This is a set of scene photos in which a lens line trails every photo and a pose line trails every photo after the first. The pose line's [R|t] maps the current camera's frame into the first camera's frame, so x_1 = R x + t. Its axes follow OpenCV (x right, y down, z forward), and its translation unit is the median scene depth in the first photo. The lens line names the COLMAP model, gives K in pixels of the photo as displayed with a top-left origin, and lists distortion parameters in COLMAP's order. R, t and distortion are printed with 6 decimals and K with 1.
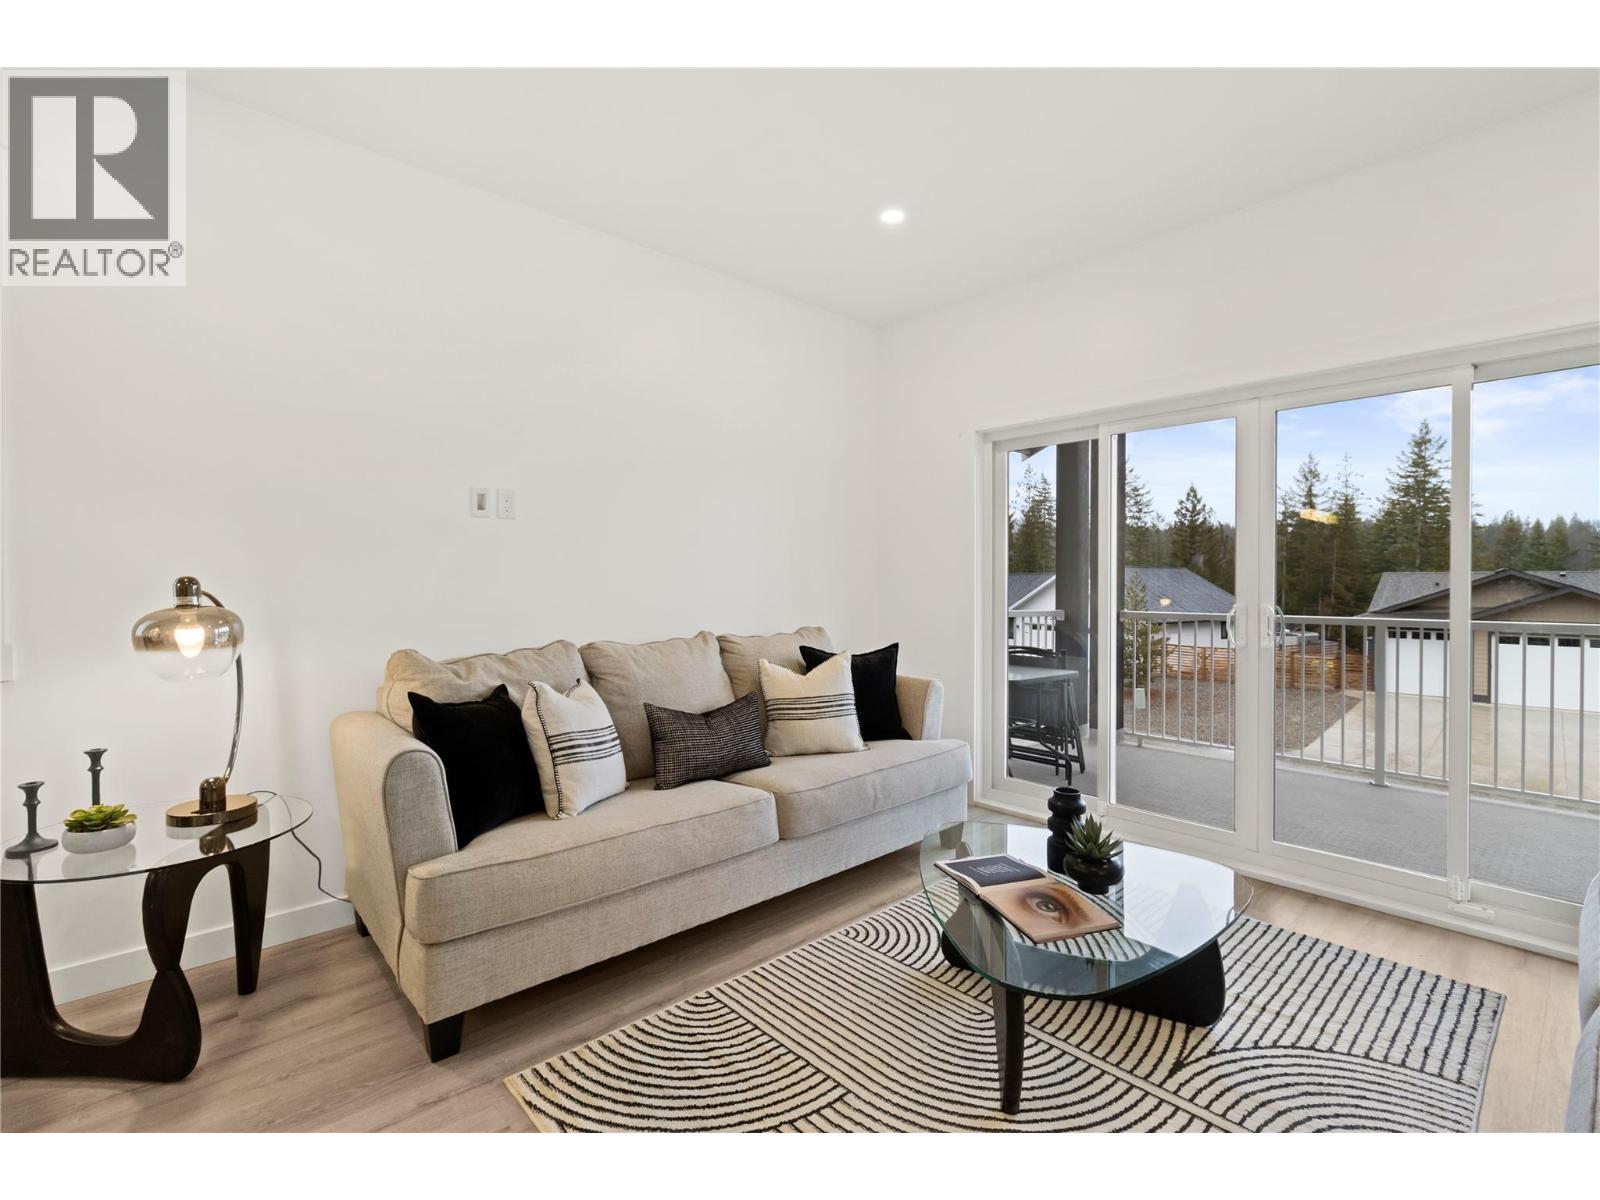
lens RADIAL K [[747.3, 0, 808.1], [0, 747.3, 587.4], [0, 0, 1]] dist [0.011077, -0.001016]
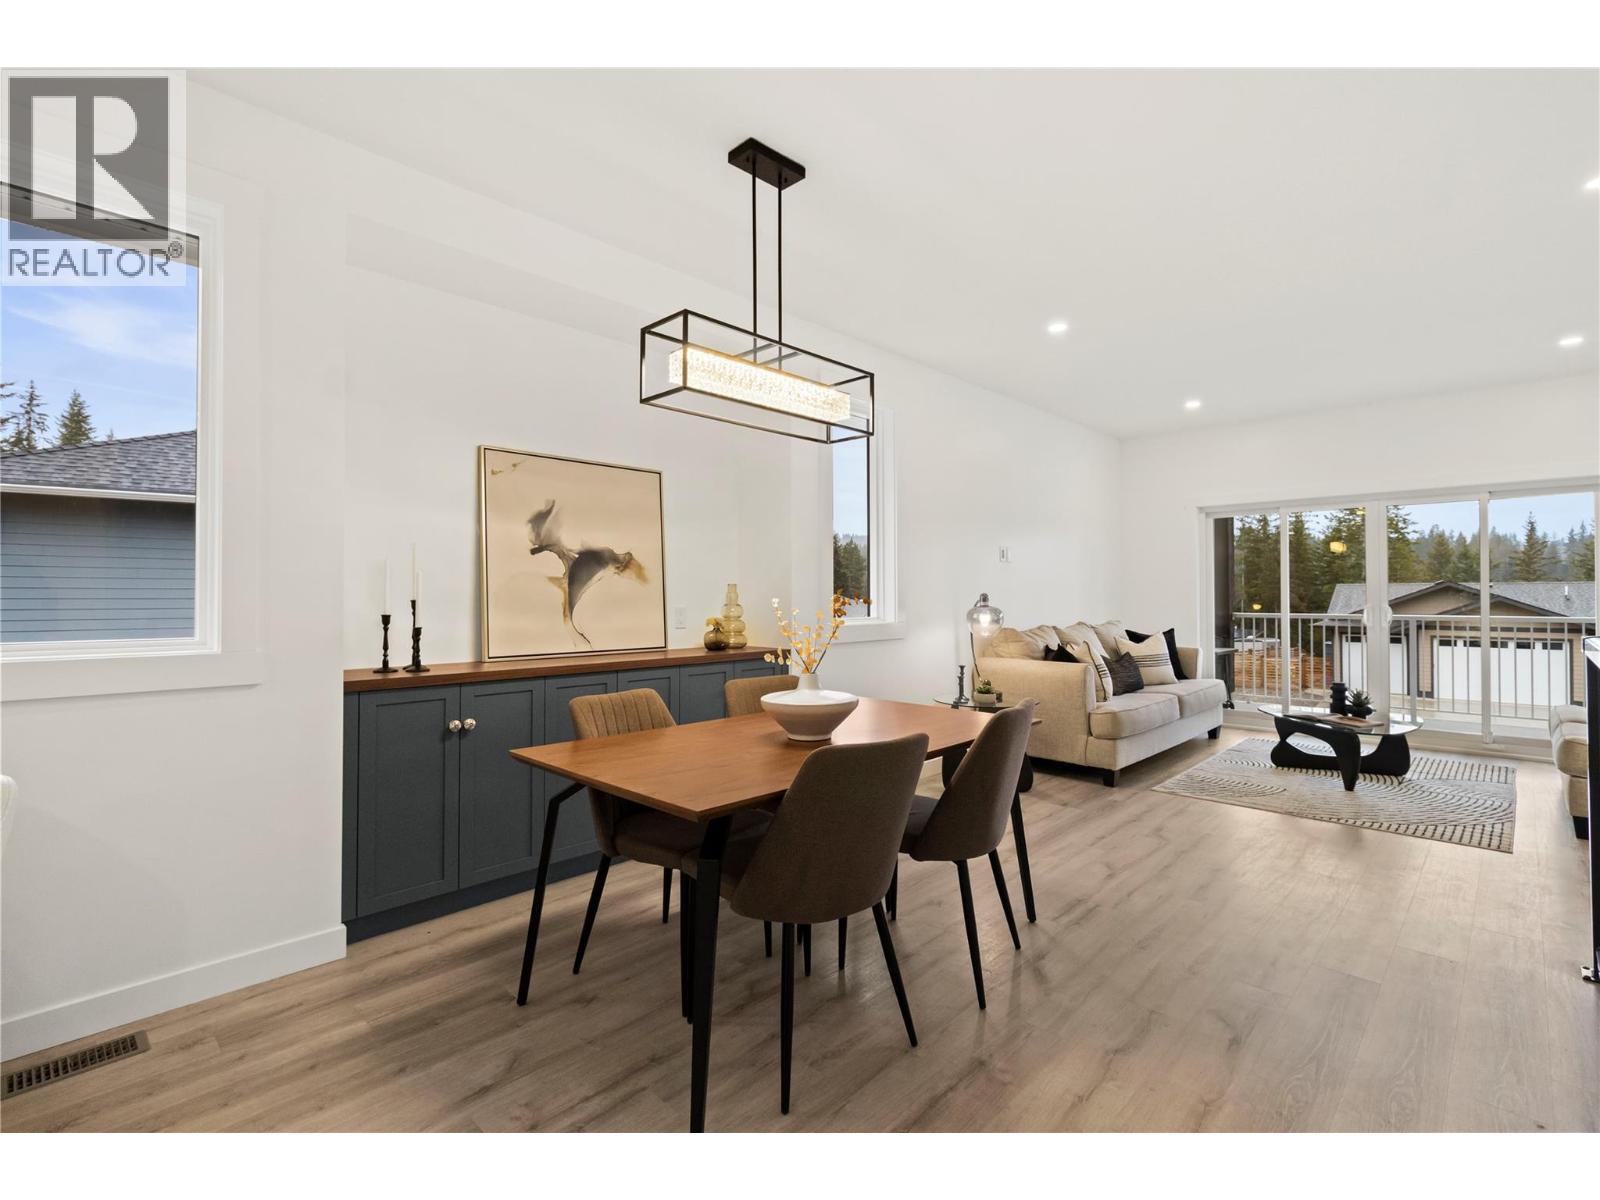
lens RADIAL K [[747.3, 0, 808.1], [0, 747.3, 587.4], [0, 0, 1]] dist [0.011077, -0.001016]
pose [[0.998498, -0.005544, 0.054502, -0.100573], [0.006540, 0.999815, -0.018105, 0.000424], [-0.054392, 0.018434, 0.998349, -0.088457]]
